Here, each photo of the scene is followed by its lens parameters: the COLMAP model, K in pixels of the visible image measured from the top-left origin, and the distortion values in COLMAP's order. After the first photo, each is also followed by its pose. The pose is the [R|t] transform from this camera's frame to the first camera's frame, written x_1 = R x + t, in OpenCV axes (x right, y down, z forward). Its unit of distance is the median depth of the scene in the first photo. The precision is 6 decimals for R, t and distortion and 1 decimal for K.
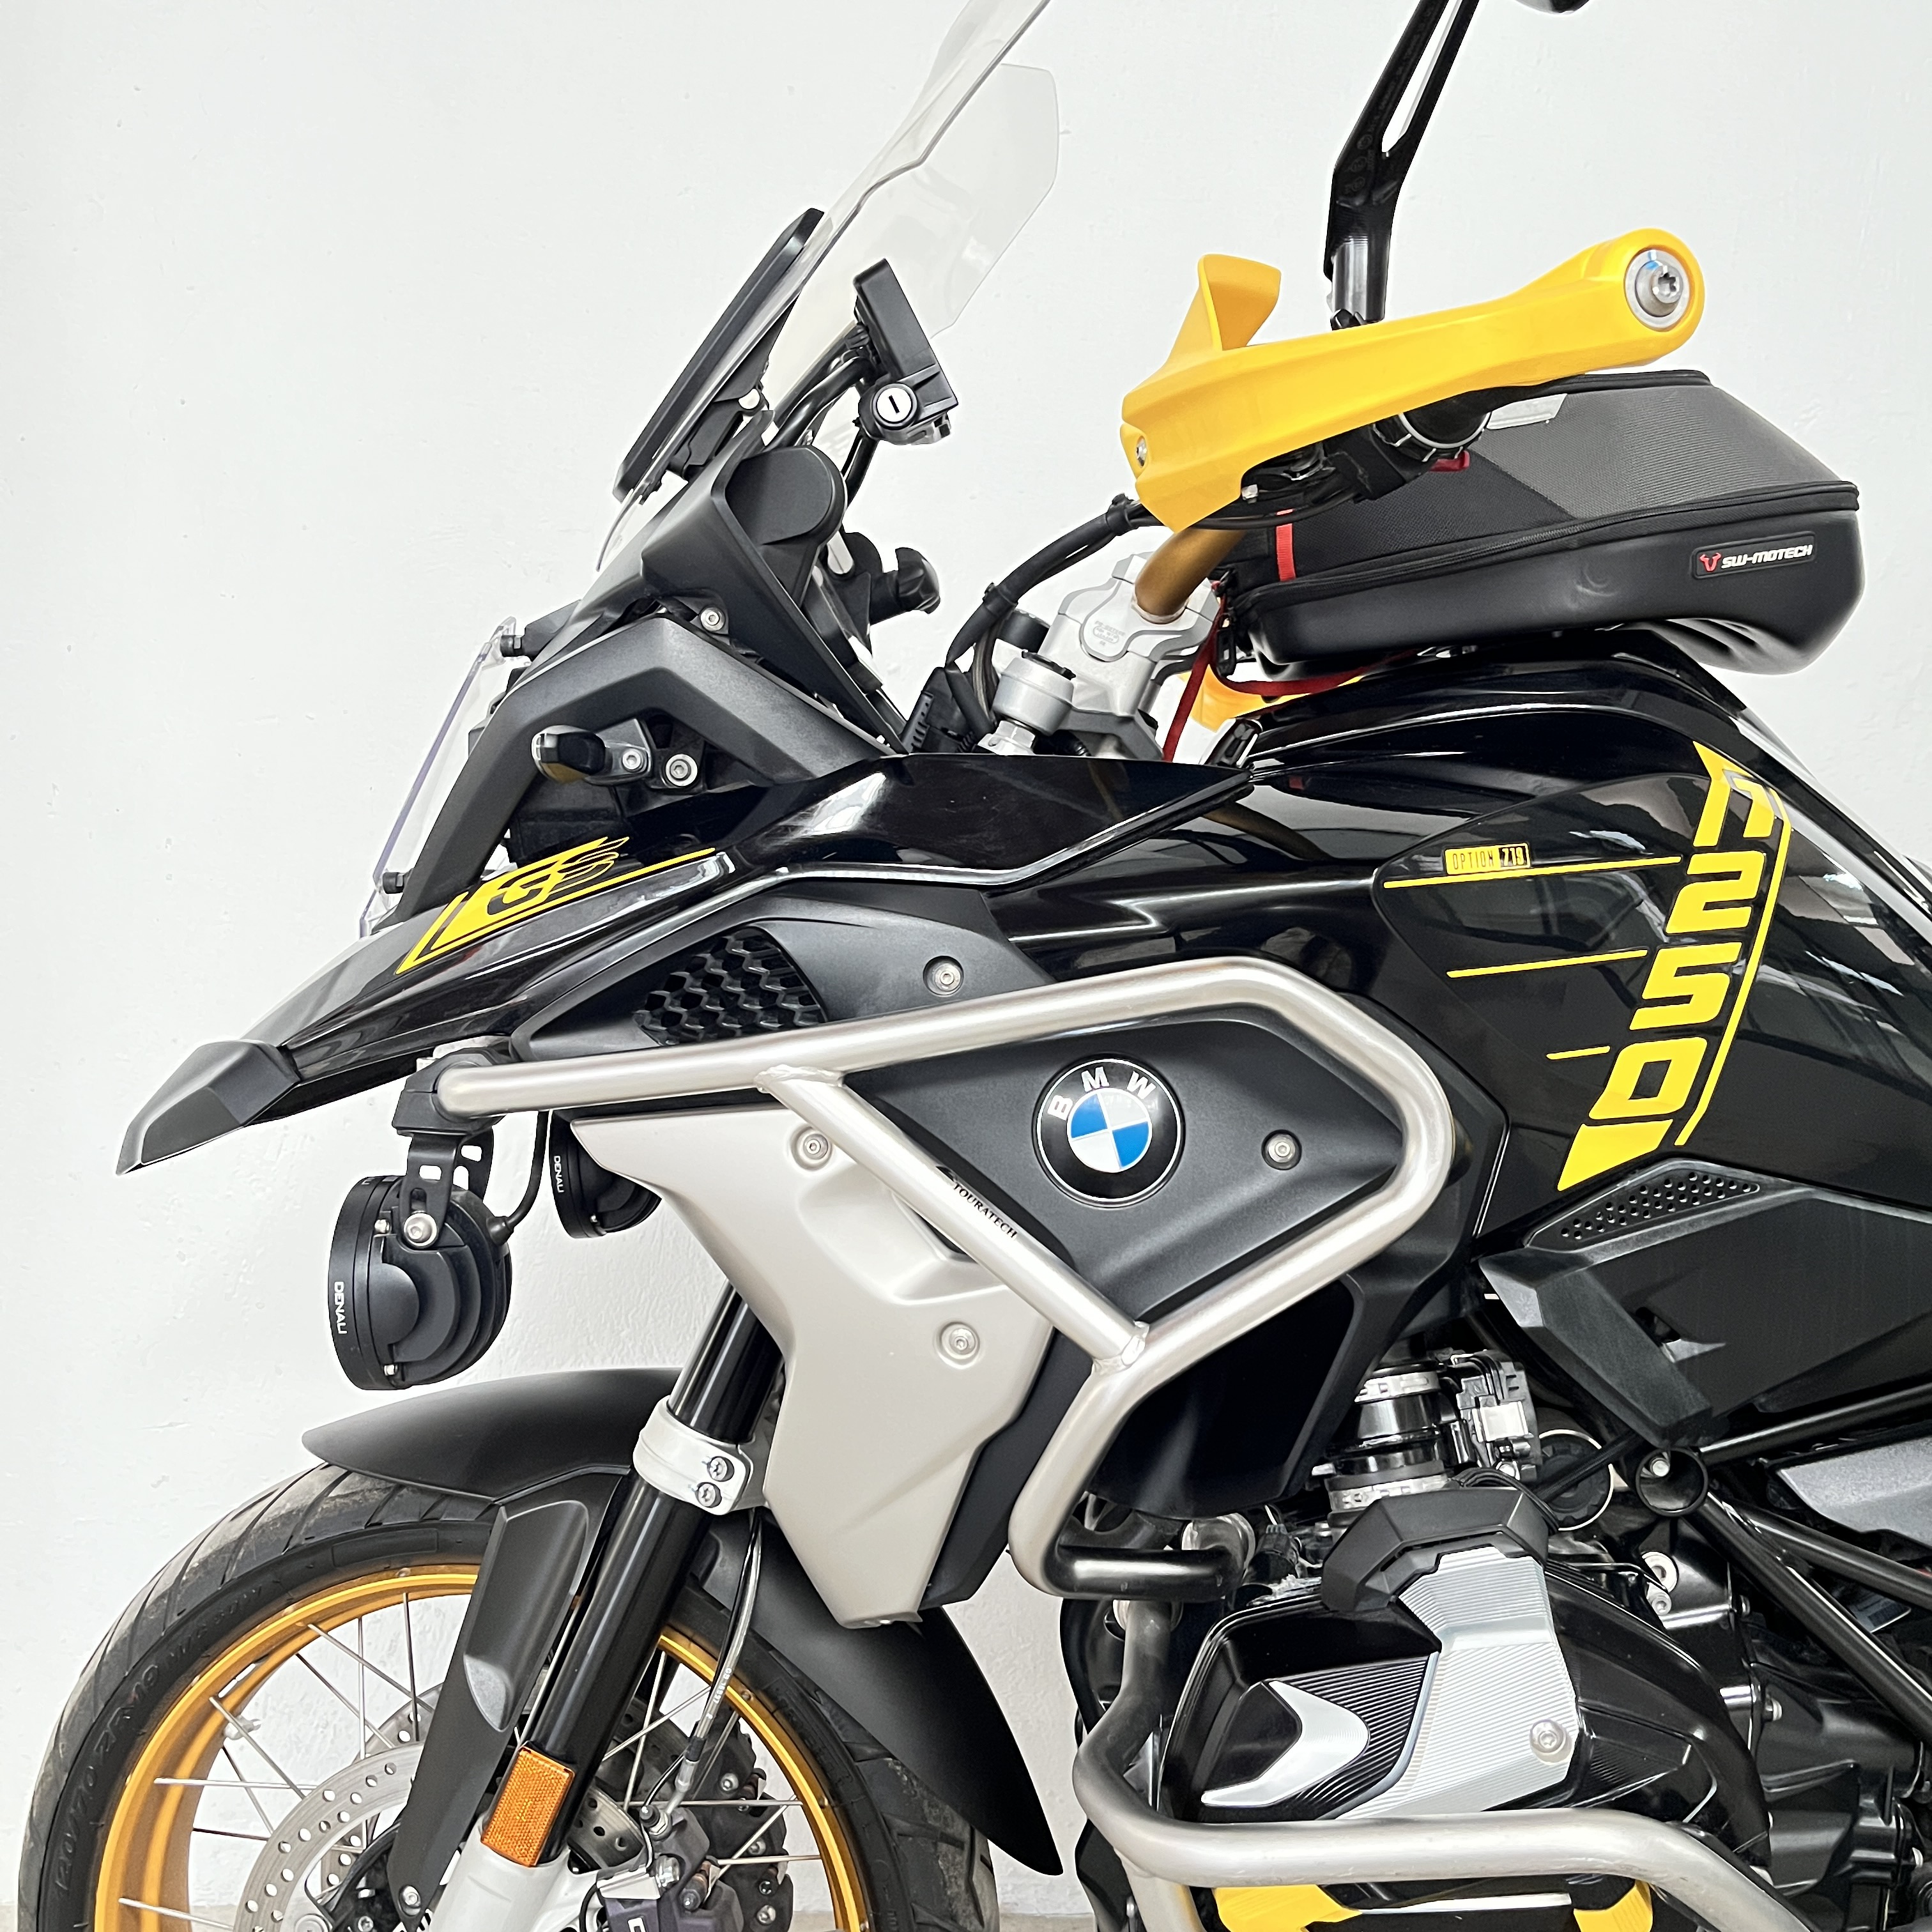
lens RADIAL K [[2027.9, 0, 966.0], [0, 2027.9, 966.0], [0, 0, 1]] dist [0.020628, -0.011562]
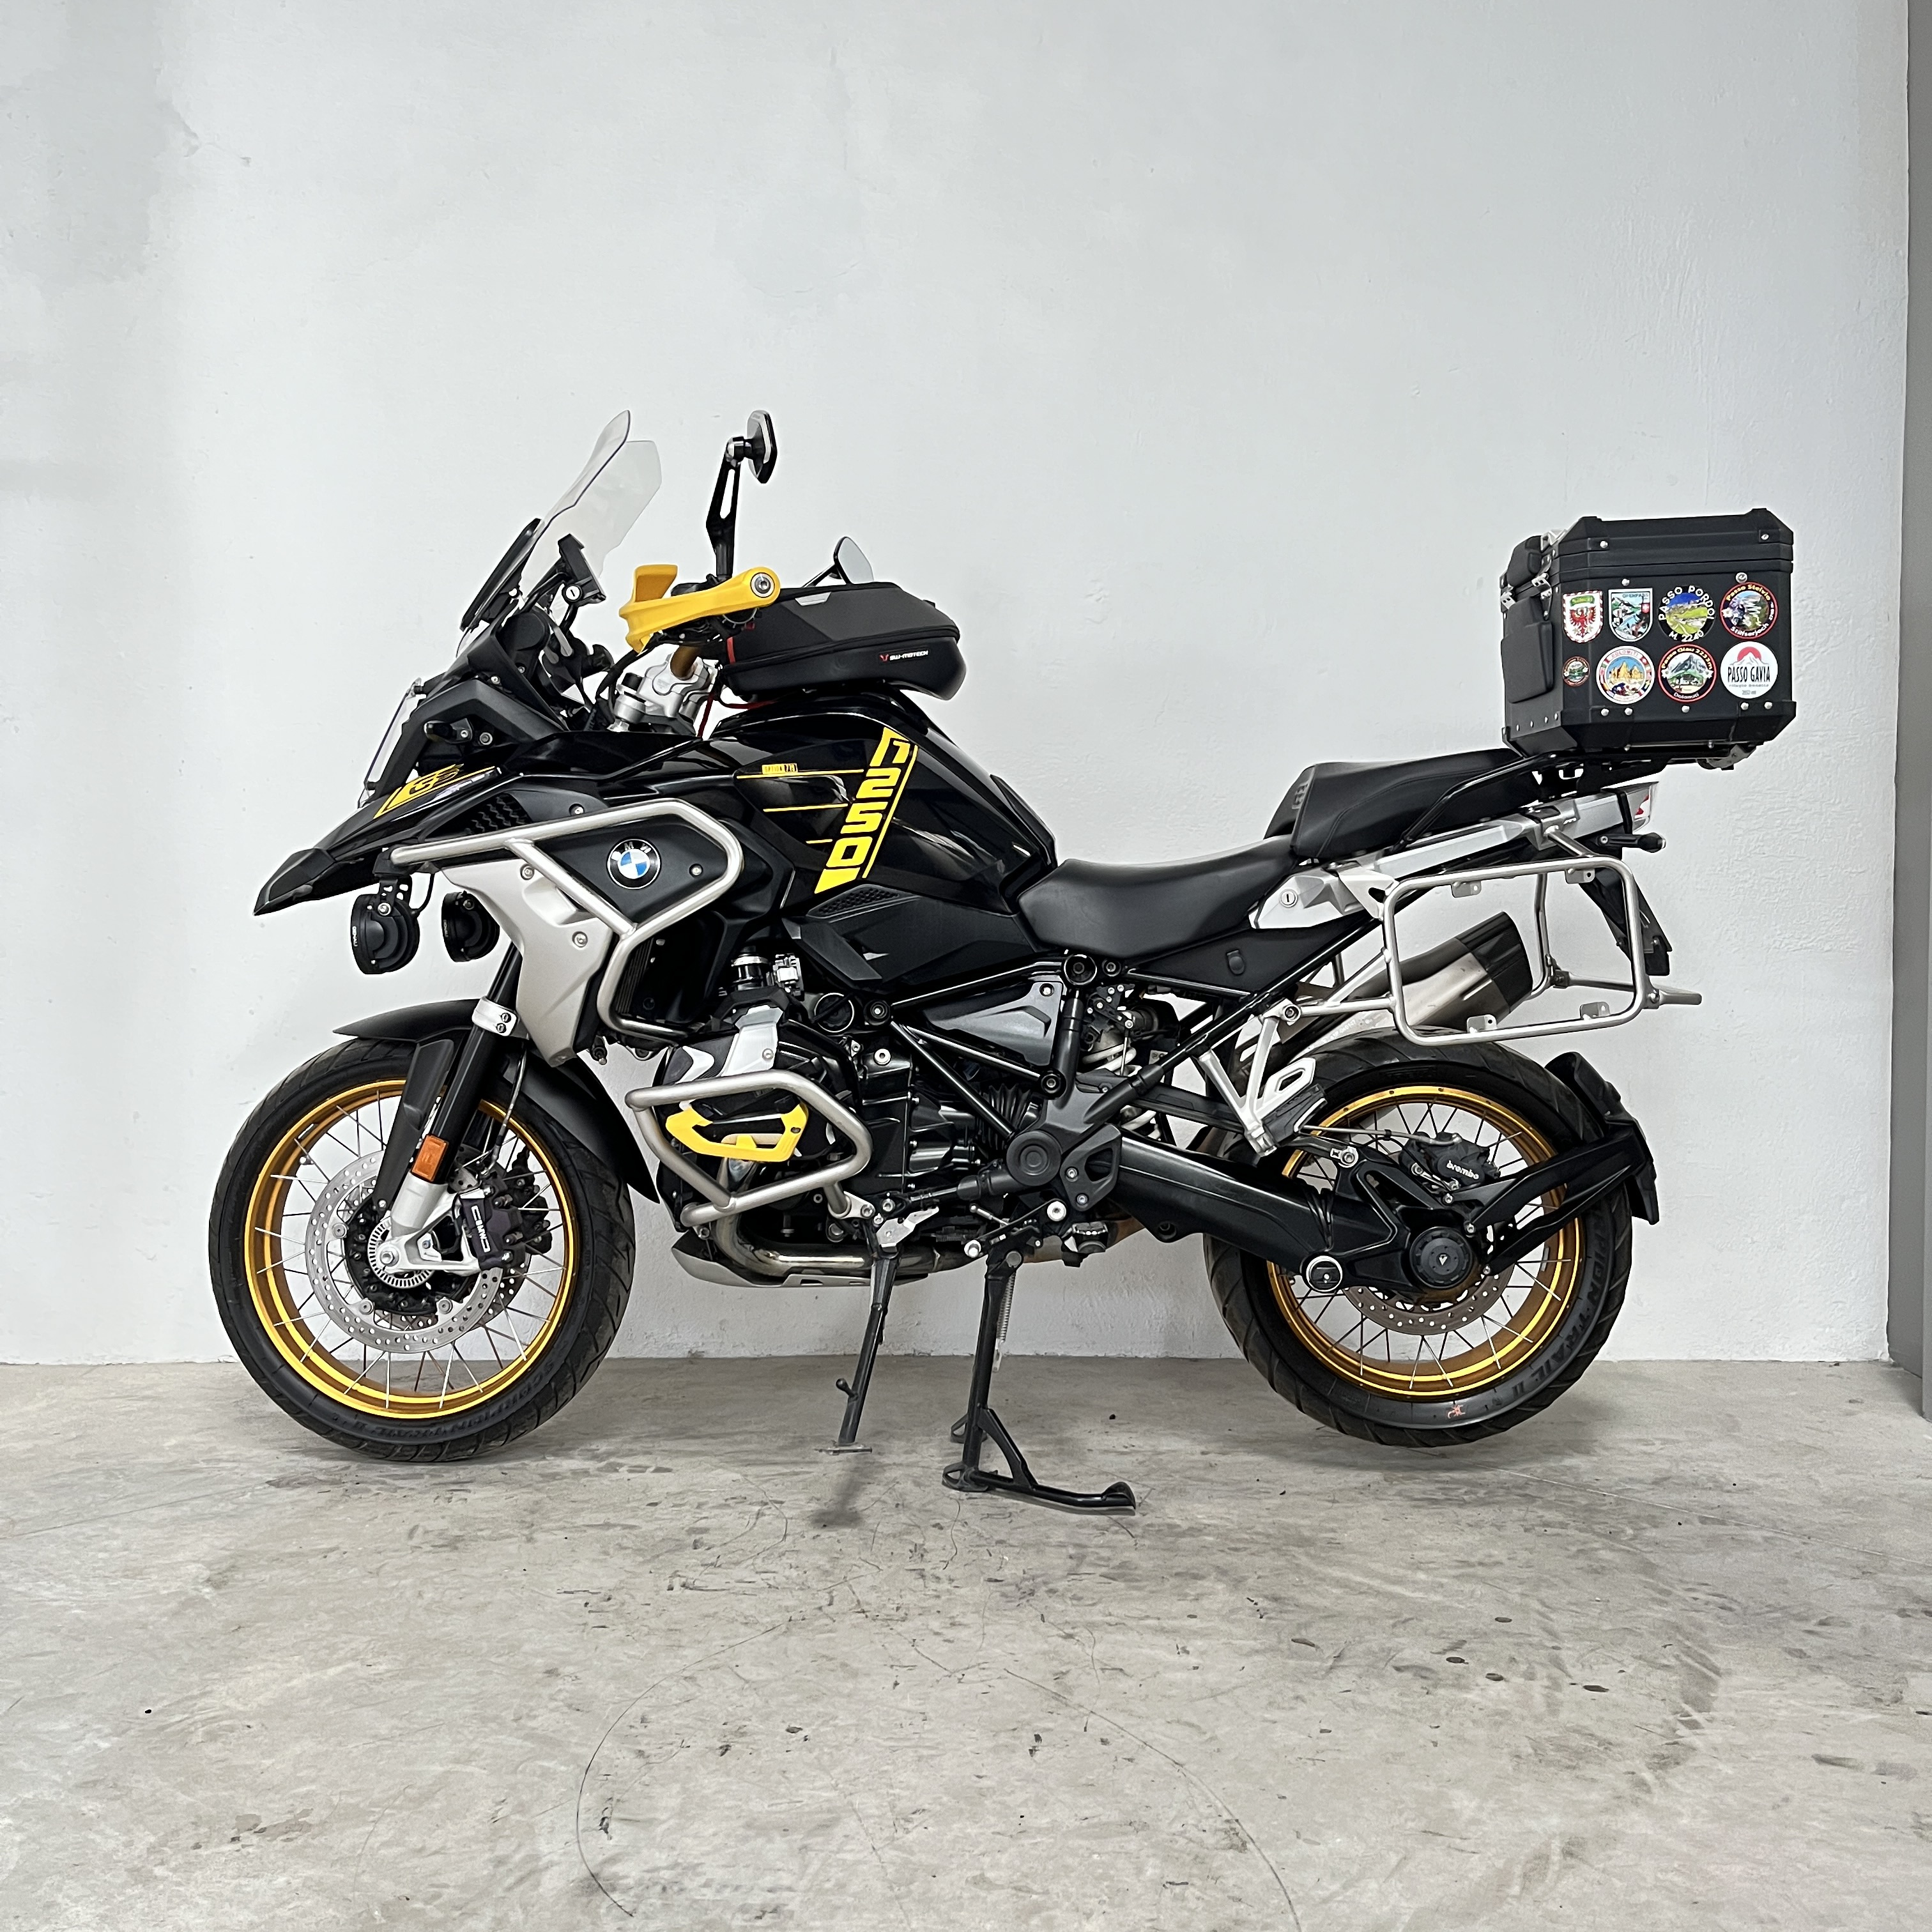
lens RADIAL K [[1936.4, 0, 966.0], [0, 1936.4, 966.0], [0, 0, 1]] dist [0.026073, 0.006865]
pose [[0.999222, -0.008397, 0.038527, 0.370096], [0.008460, 0.999963, -0.001474, 0.199785], [-0.038513, 0.001799, 0.999256, -1.474557]]
